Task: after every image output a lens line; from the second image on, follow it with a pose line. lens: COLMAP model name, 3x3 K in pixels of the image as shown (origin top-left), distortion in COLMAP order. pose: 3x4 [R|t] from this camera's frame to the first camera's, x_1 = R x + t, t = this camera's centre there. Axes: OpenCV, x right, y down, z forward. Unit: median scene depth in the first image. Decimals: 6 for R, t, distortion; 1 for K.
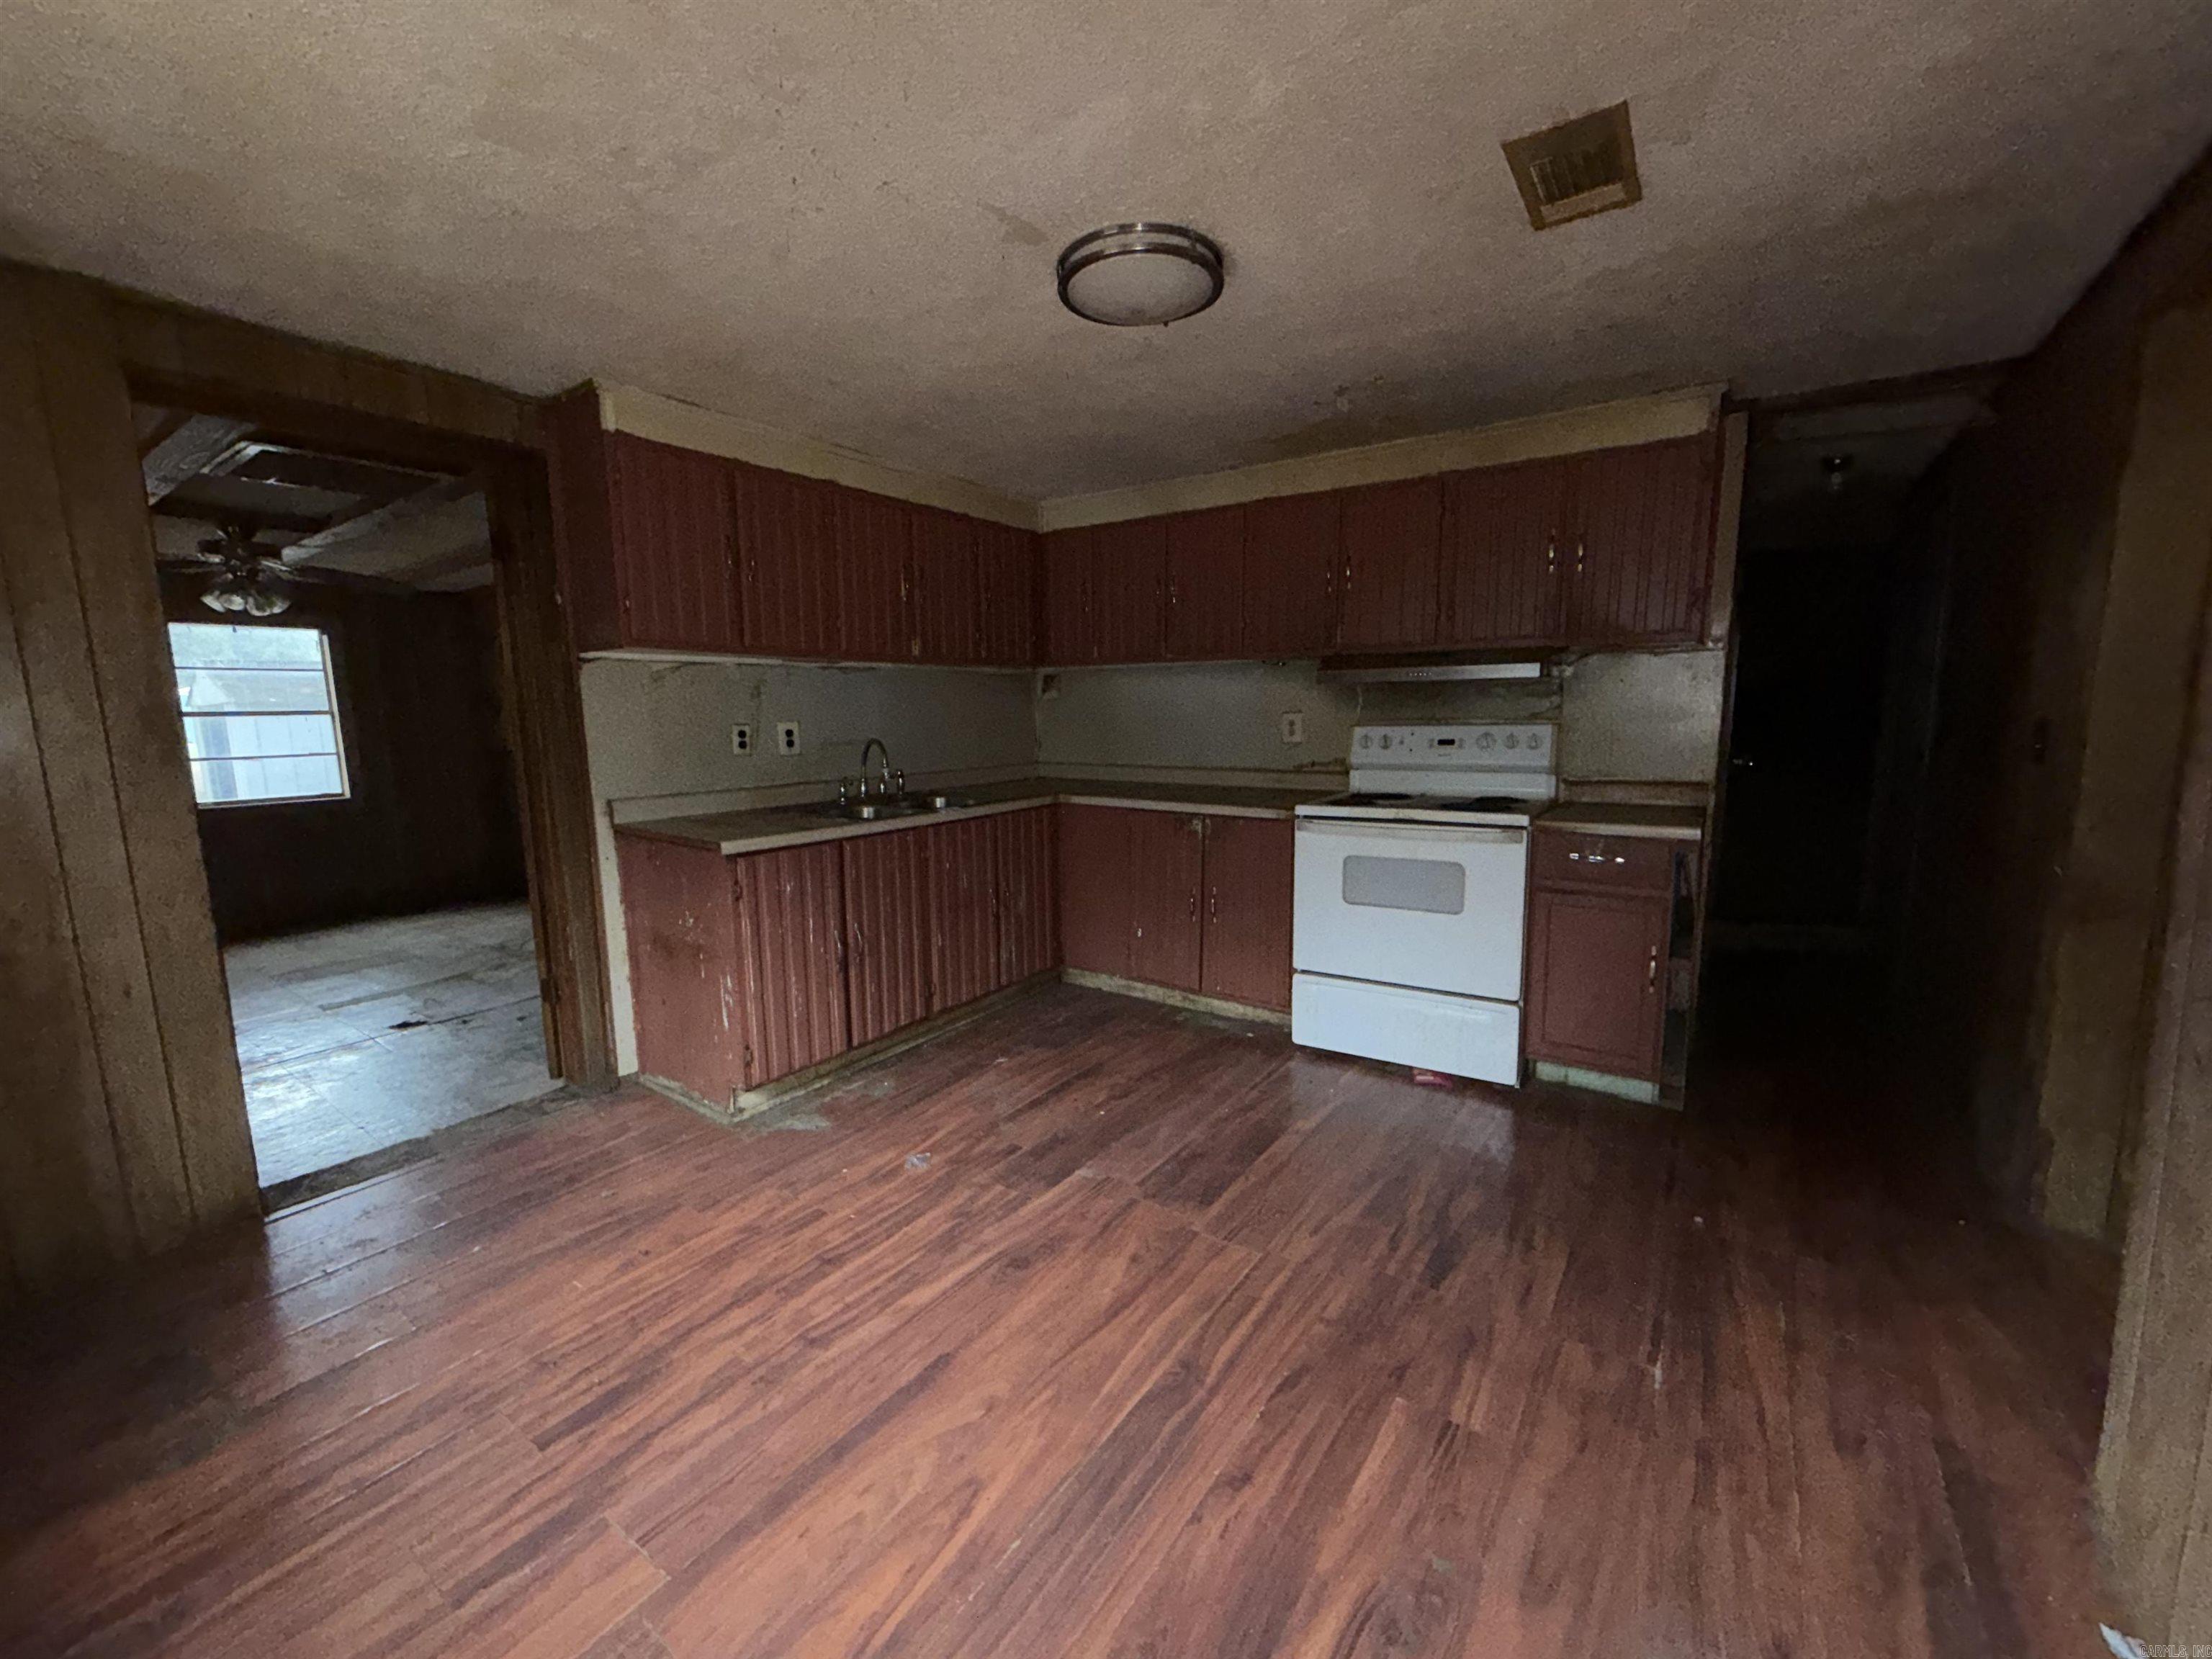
lens RADIAL K [[872.0, 0, 1106.0], [0, 872.0, 829.5], [0, 0, 1]] dist [-0.000871, -0.000037]
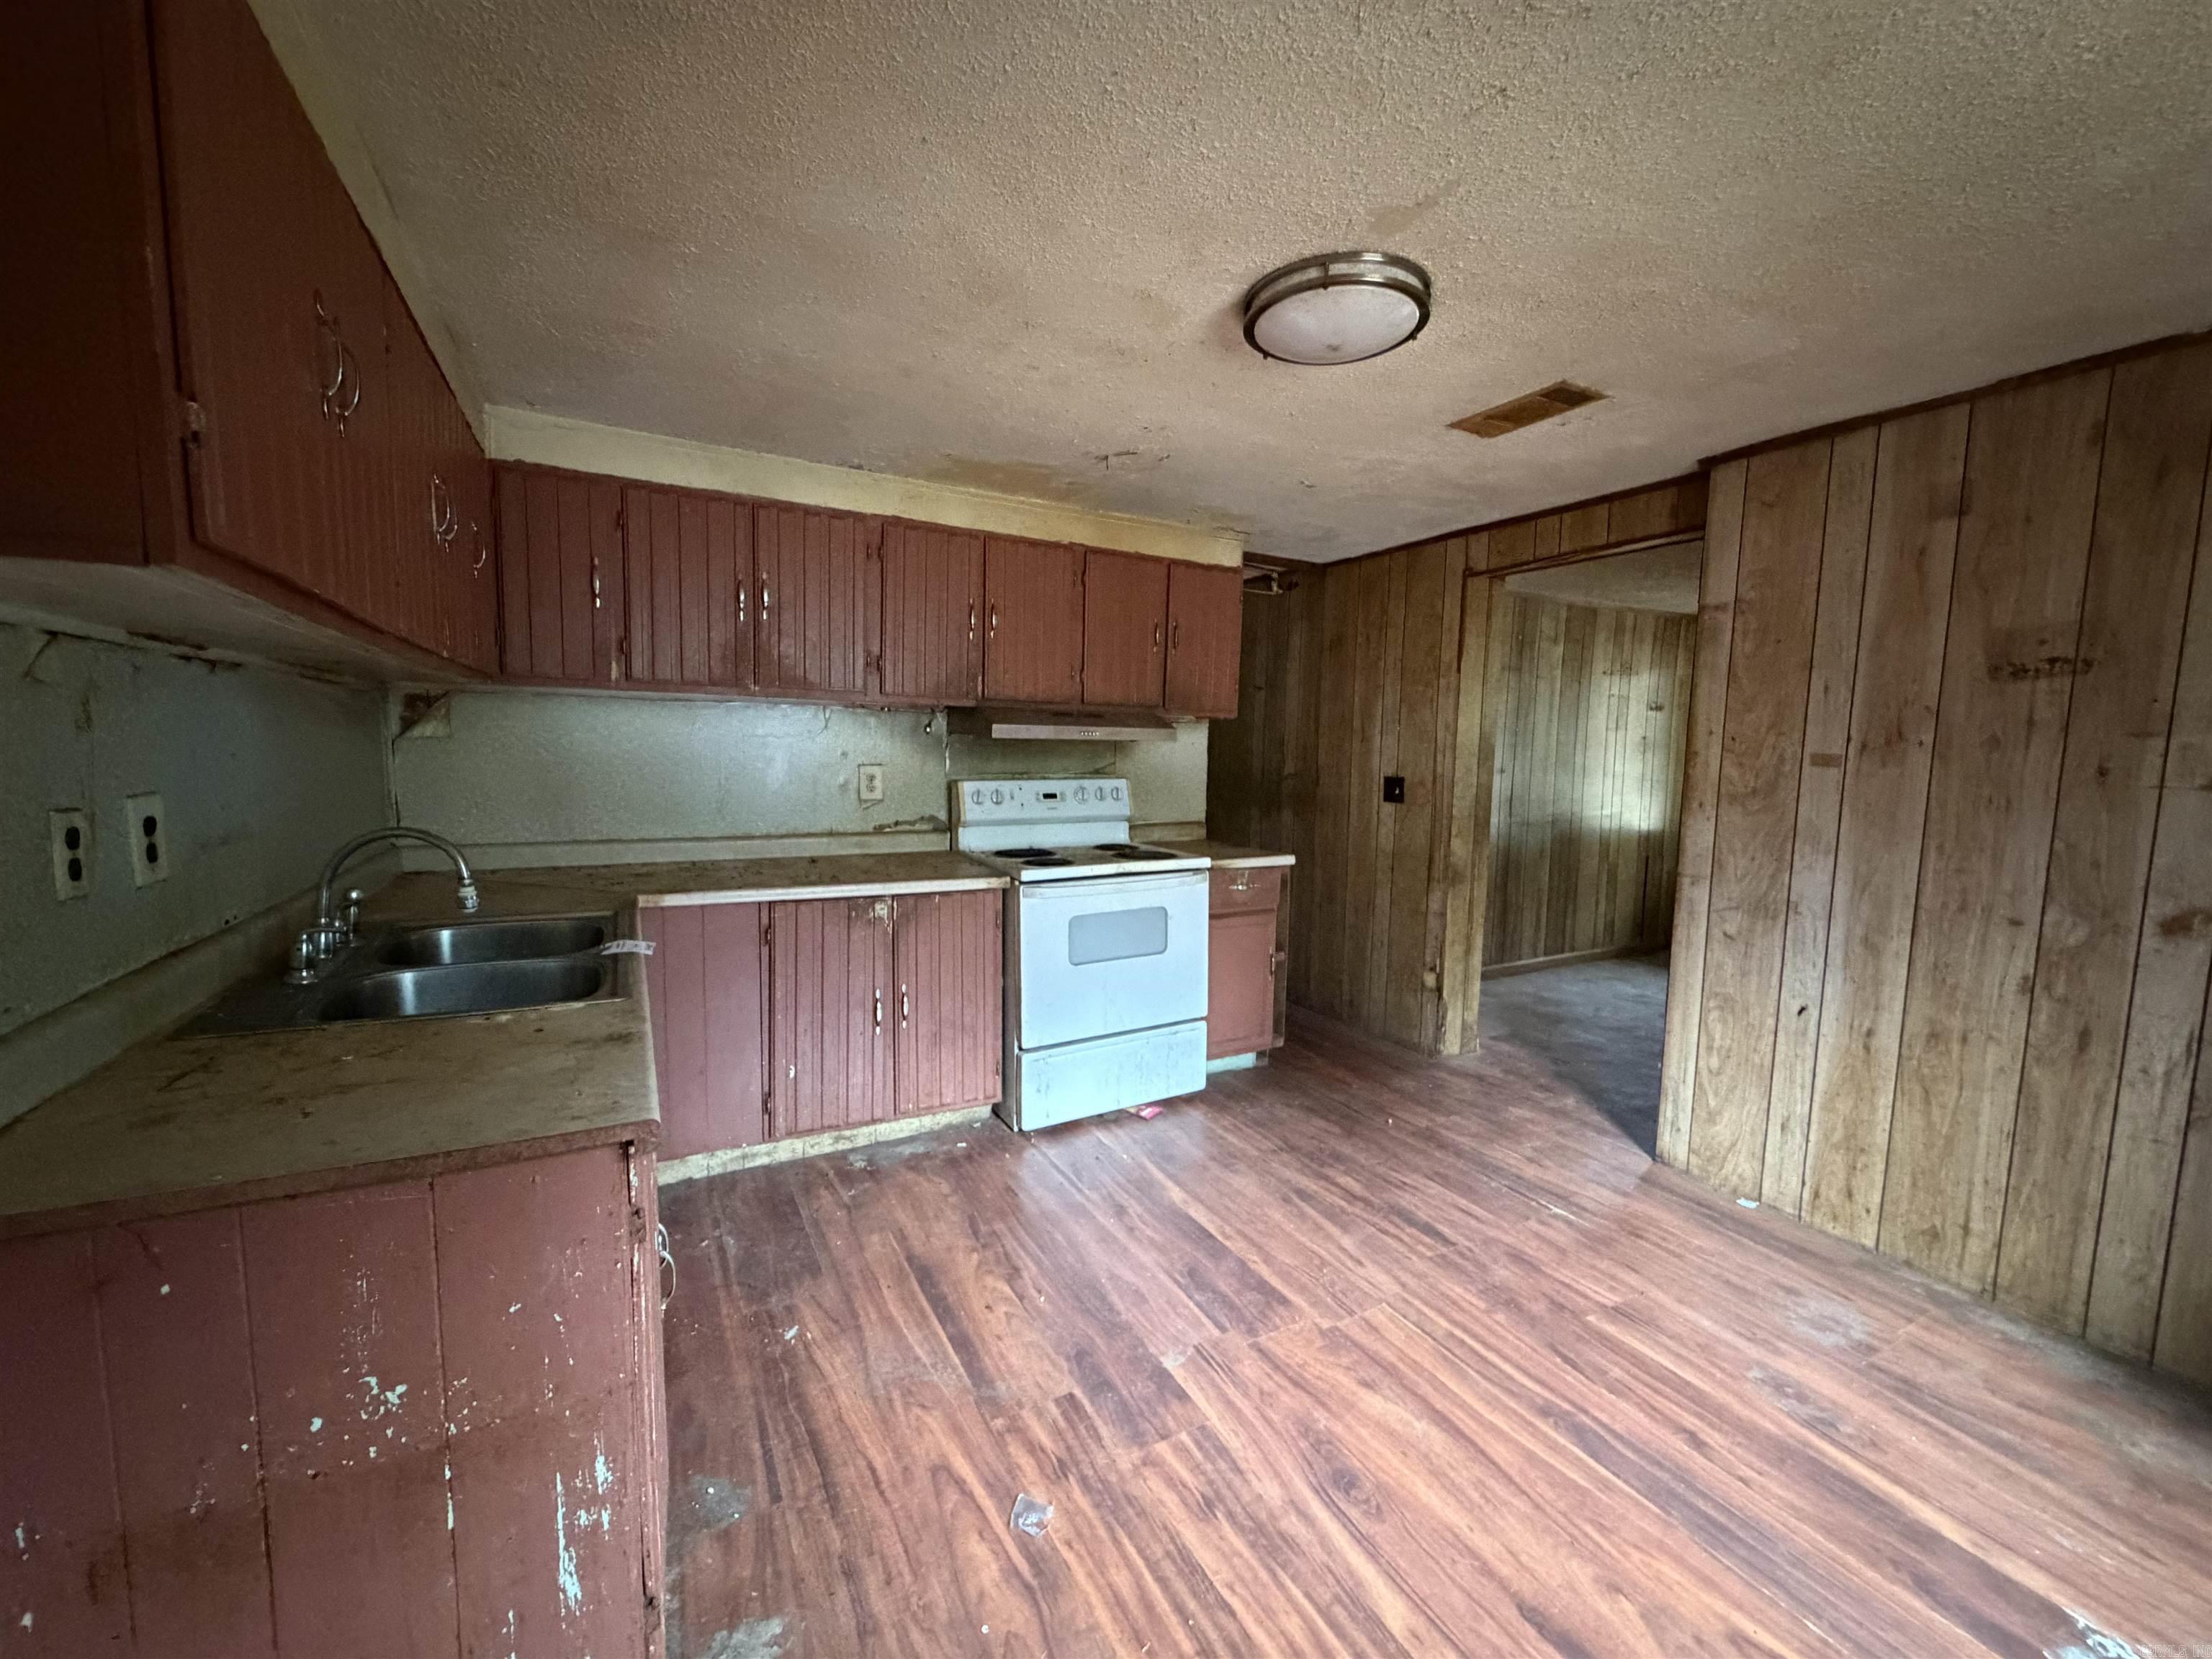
lens RADIAL K [[872.0, 0, 1106.0], [0, 872.0, 829.5], [0, 0, 1]] dist [-0.000871, -0.000037]
pose [[0.457255, -0.064883, 0.886965, -0.599658], [0.099463, 0.994809, 0.021496, -0.089466], [-0.883756, 0.078391, 0.461335, 0.543262]]
